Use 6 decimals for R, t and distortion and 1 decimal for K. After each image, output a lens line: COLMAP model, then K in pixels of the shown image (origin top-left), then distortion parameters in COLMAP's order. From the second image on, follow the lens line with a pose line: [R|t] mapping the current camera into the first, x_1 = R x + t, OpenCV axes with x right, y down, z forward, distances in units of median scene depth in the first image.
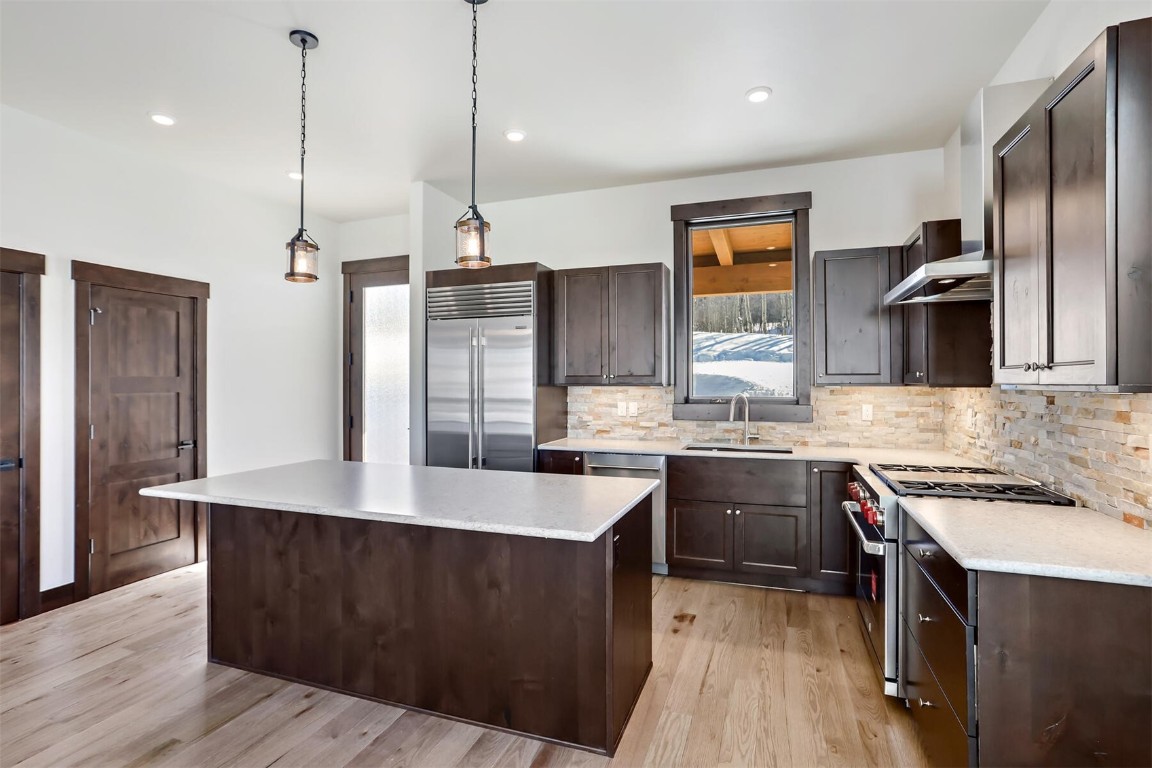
lens RADIAL K [[564.3, 0, 571.2], [0, 564.3, 378.9], [0, 0, 1]] dist [-0.033099, 0.023659]
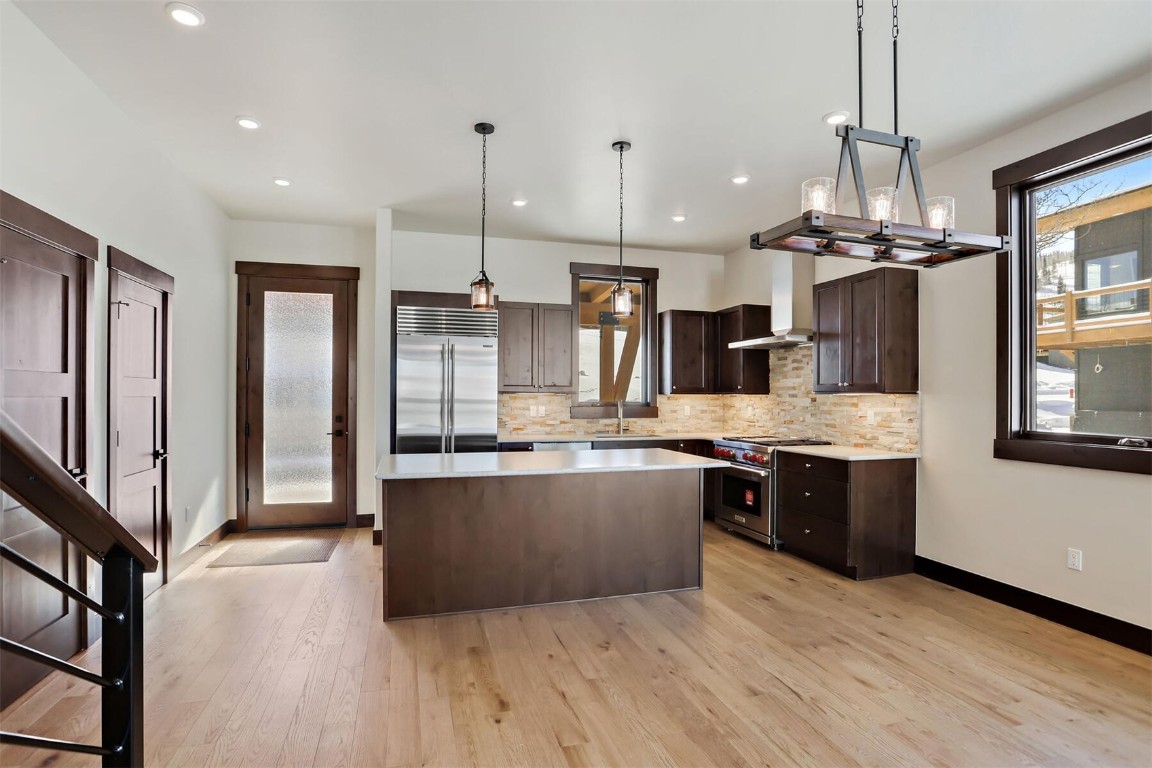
lens RADIAL K [[573.5, 0, 574.2], [0, 573.5, 391.8], [0, 0, 1]] dist [-0.003652, 0.003703]
pose [[0.811891, 0.008967, 0.583741, -0.673690], [-0.008383, 0.999958, -0.003701, 0.013463], [-0.583750, -0.001888, 0.811932, -0.150877]]
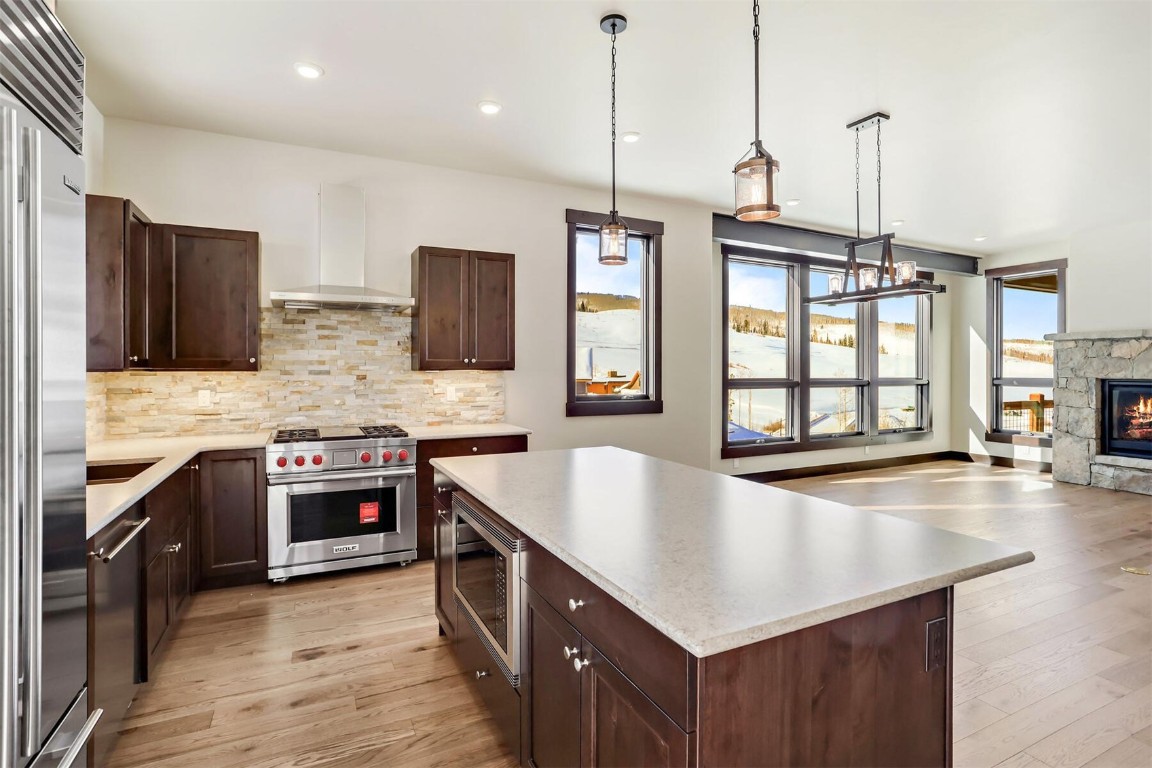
lens RADIAL K [[573.5, 0, 566.4], [0, 573.5, 371.7], [0, 0, 1]] dist [-0.003652, 0.003703]
pose [[-0.710915, 0.002031, 0.703275, -0.503212], [-0.000623, 0.999994, -0.003518, 0.015134], [-0.703278, -0.002939, -0.710909, 1.032592]]
